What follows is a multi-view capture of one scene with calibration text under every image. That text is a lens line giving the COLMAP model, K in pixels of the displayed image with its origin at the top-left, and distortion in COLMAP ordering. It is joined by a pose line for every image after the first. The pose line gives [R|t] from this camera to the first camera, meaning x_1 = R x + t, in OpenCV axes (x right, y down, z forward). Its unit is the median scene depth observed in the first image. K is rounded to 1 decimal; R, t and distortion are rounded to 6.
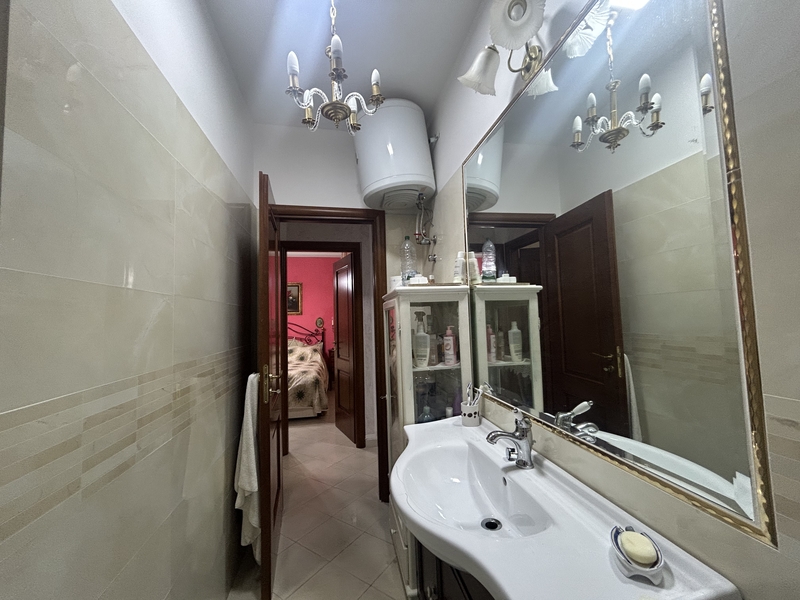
lens RADIAL K [[325.2, 0, 400.0], [0, 325.2, 298.1], [0, 0, 1]] dist [0.007562, -0.002074]
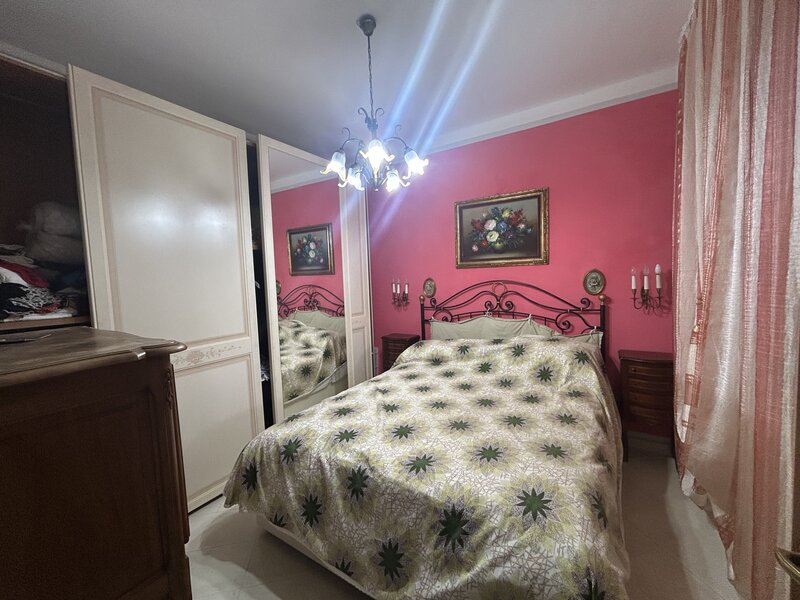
lens RADIAL K [[325.2, 0, 401.1], [0, 325.2, 296.2], [0, 0, 1]] dist [0.007562, -0.002074]
pose [[0.726131, 0.044367, -0.686124, -0.145336], [0.063575, 0.989308, 0.131254, 0.024032], [0.684611, -0.138928, 0.715547, 0.554007]]
